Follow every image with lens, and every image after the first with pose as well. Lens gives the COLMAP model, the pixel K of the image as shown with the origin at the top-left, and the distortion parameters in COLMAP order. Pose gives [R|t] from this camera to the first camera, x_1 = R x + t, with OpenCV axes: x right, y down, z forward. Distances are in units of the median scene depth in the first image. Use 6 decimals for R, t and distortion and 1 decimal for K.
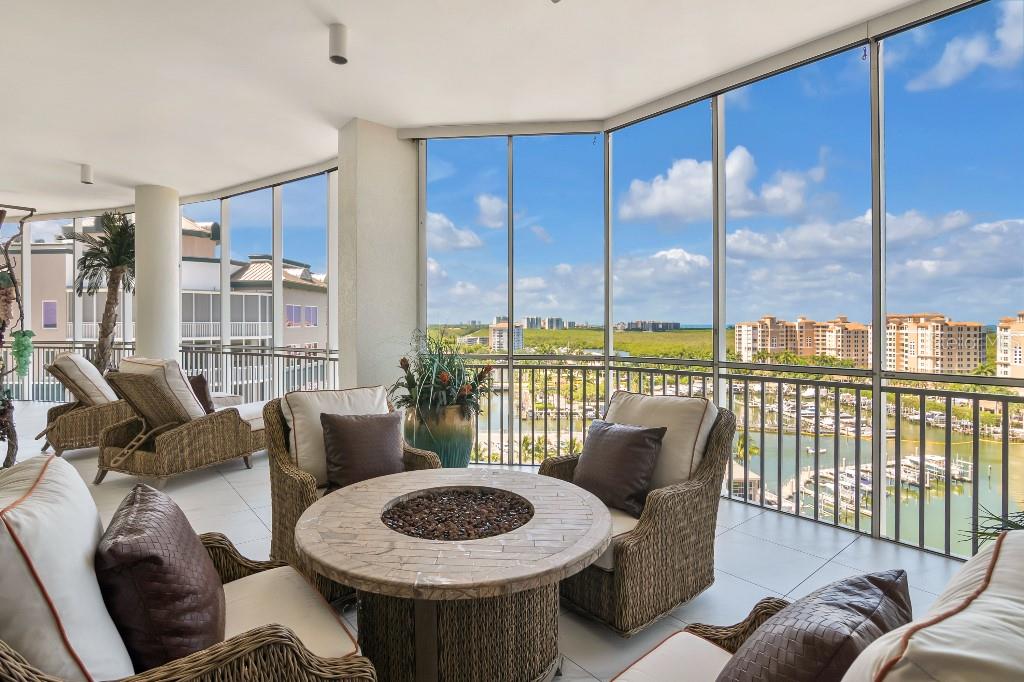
lens RADIAL K [[505.6, 0, 515.9], [0, 505.6, 331.8], [0, 0, 1]] dist [-0.022461, 0.004105]
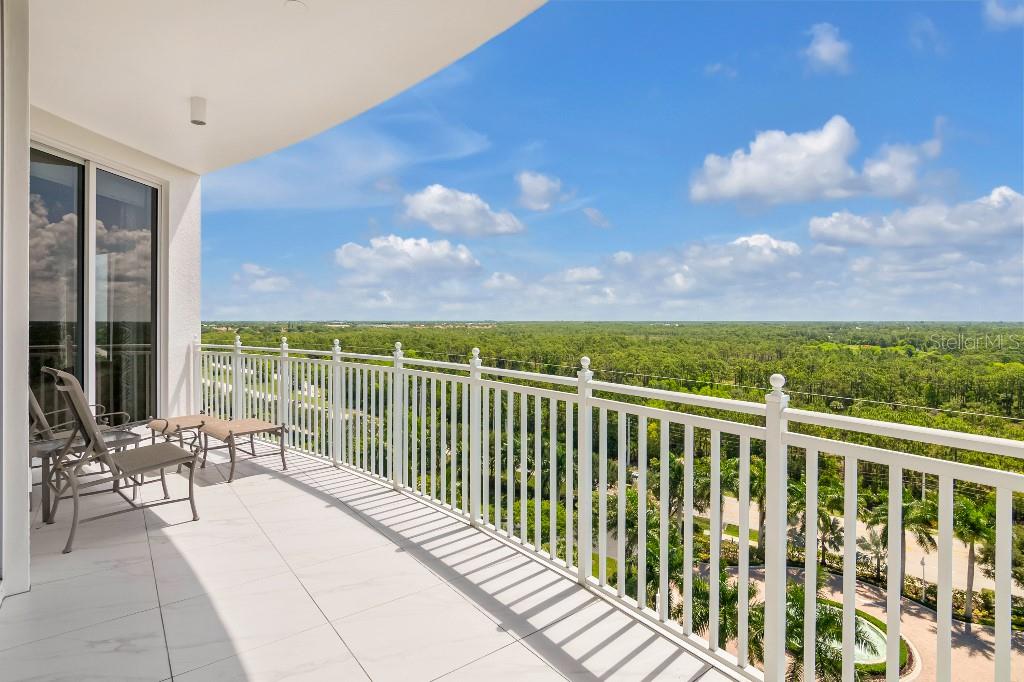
lens RADIAL K [[505.6, 0, 510.3], [0, 505.6, 332.3], [0, 0, 1]] dist [-0.022461, 0.004105]
pose [[0.998843, 0.000673, 0.048094, -0.154238], [-0.000731, 0.999999, 0.001171, 0.002926], [-0.048093, -0.001205, 0.998842, 0.160986]]
